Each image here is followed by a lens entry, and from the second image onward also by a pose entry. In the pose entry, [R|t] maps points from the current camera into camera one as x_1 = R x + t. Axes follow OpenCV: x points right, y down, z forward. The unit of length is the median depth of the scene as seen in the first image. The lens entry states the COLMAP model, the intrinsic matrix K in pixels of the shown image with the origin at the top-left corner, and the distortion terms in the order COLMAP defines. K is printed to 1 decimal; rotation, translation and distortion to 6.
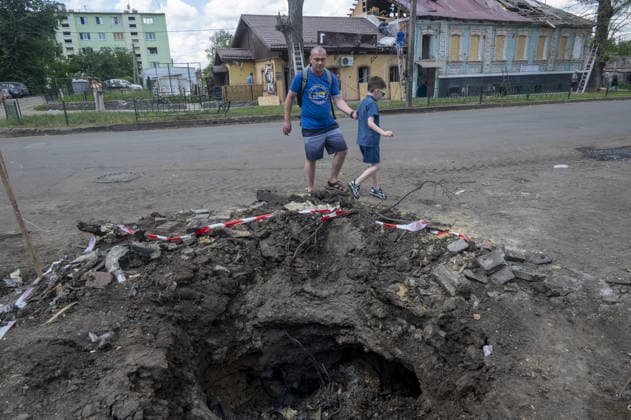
lens RADIAL K [[402.7, 0, 328.1], [0, 402.7, 210.4], [0, 0, 1]] dist [0.000824, -0.000163]
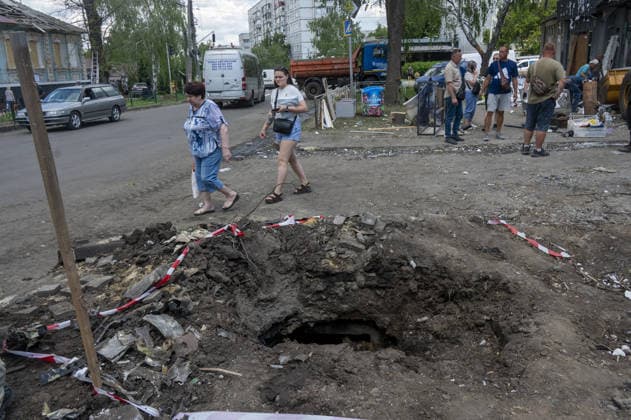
lens RADIAL K [[475.7, 0, 315.5], [0, 475.7, 210.0], [0, 0, 1]] dist [-0.002191, 0.004070]
pose [[0.552001, -0.227770, 0.802132, -0.916911], [0.281310, 0.956442, 0.077998, -0.085220], [-0.784958, 0.182593, 0.592031, 0.086390]]
